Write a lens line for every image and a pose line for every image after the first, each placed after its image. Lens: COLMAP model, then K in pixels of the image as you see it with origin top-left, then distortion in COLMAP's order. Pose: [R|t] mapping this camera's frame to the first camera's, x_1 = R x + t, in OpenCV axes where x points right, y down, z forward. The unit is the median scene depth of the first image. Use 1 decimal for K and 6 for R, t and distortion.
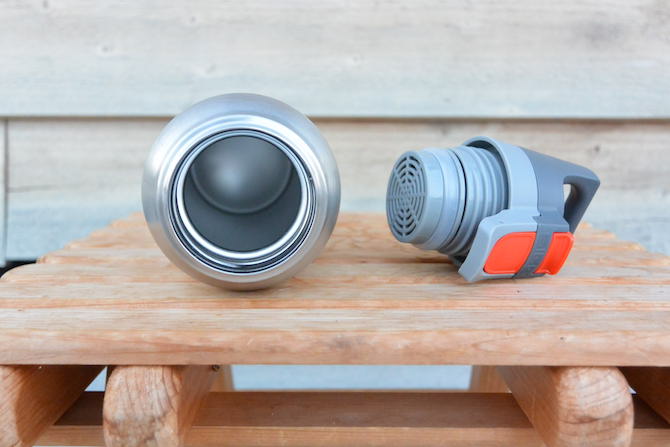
lens RADIAL K [[716.8, 0, 338.5], [0, 716.8, 227.7], [0, 0, 1]] dist [0.011381, 0.000000]
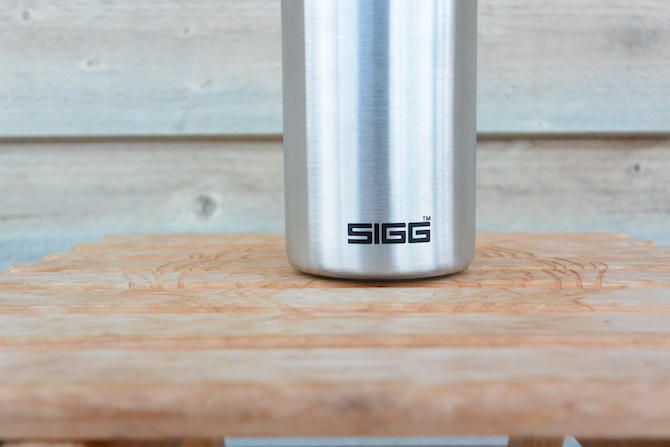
lens RADIAL K [[716.8, 0, 337.5], [0, 716.8, 221.5], [0, 0, 1]] dist [0.011381, 0.000000]
pose [[0.999857, -0.009140, -0.014250, -0.000686], [0.008195, 0.997851, -0.065009, 0.030255], [0.014813, 0.064883, 0.997783, 0.256751]]
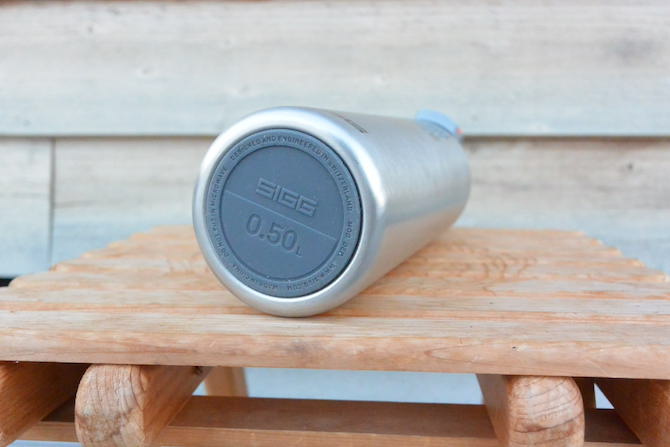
lens RADIAL K [[716.8, 0, 335.6], [0, 716.8, 222.3], [0, 0, 1]] dist [0.011381, 0.000000]
pose [[0.996248, 0.007527, -0.086221, 0.104573], [-0.010525, 0.999354, -0.034362, 0.010369], [0.085907, 0.035141, 0.995683, -0.027637]]
